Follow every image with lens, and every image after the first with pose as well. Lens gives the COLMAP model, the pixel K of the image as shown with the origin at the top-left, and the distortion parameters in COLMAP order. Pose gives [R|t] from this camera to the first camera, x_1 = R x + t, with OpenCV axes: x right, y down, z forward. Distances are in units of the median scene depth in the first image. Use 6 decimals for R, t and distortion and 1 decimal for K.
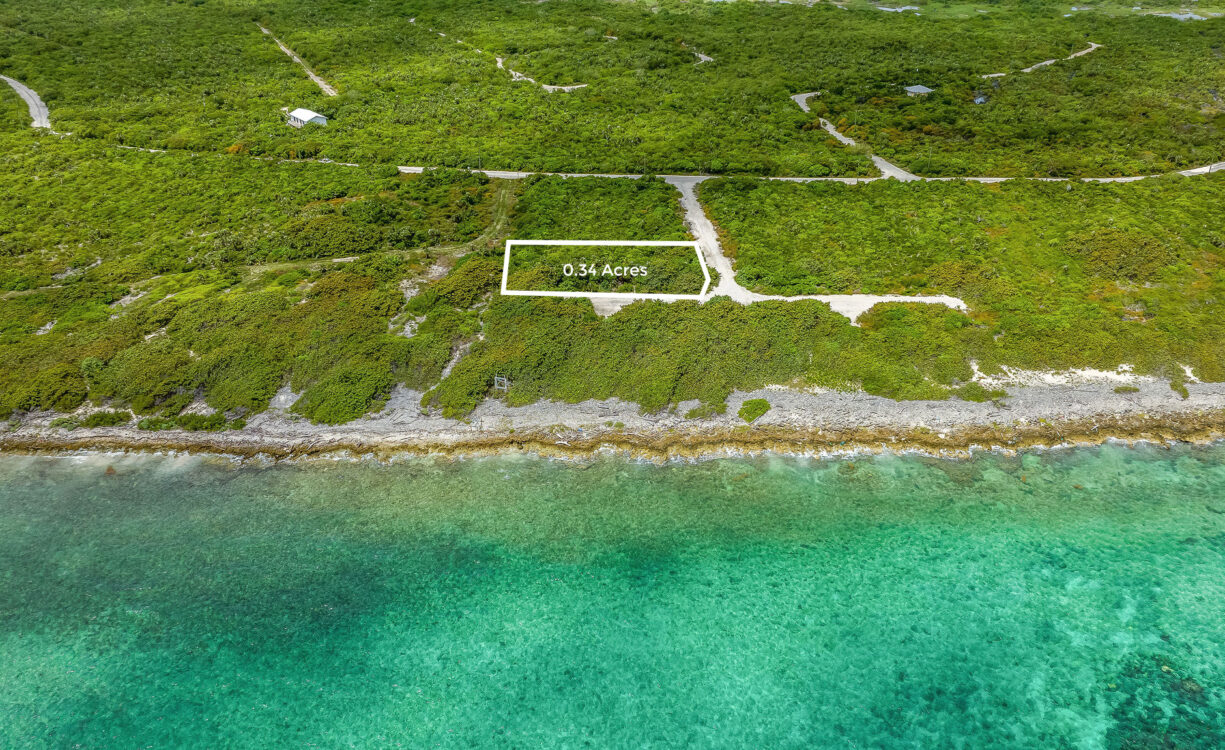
lens RADIAL K [[864.1, 0, 612.5], [0, 864.1, 375.0], [0, 0, 1]] dist [-0.007972, -0.004713]
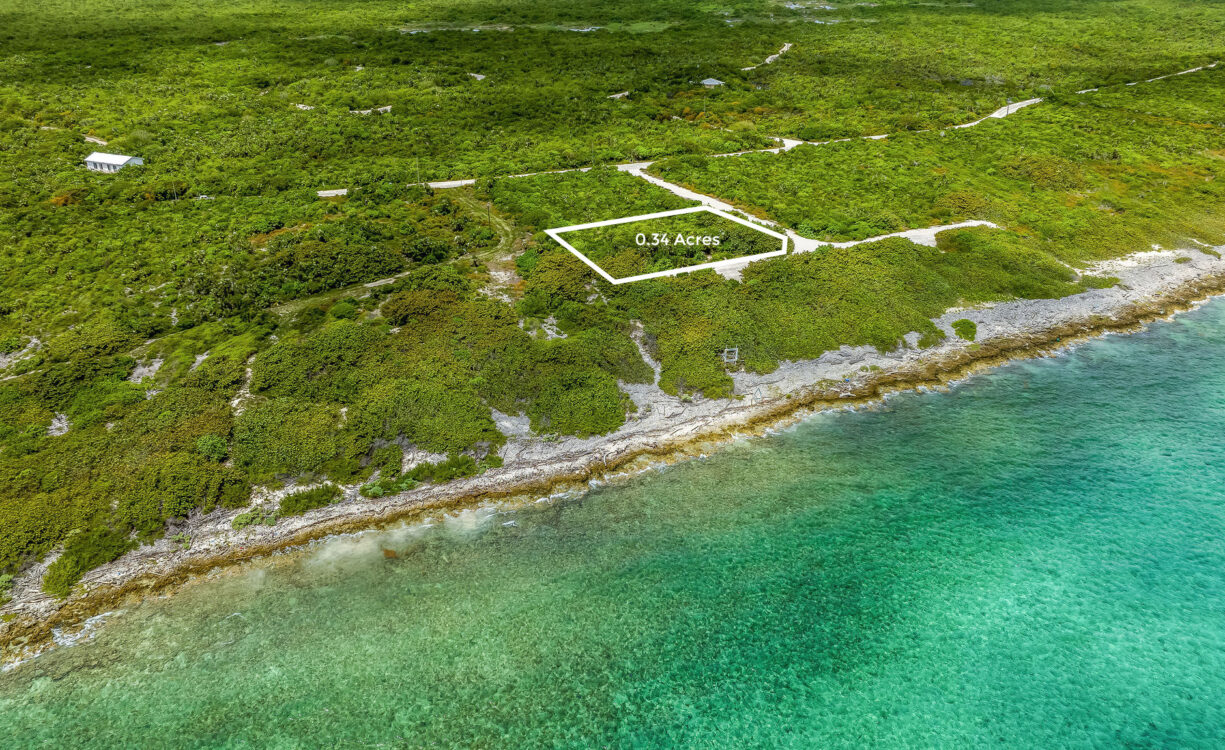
lens RADIAL K [[864.1, 0, 612.5], [0, 864.1, 375.0], [0, 0, 1]] dist [-0.007972, -0.004713]
pose [[0.905882, -0.199747, 0.373469, -0.610437], [0.217551, 0.976032, -0.005667, 0.007965], [-0.363386, 0.086383, 0.927625, 0.219526]]
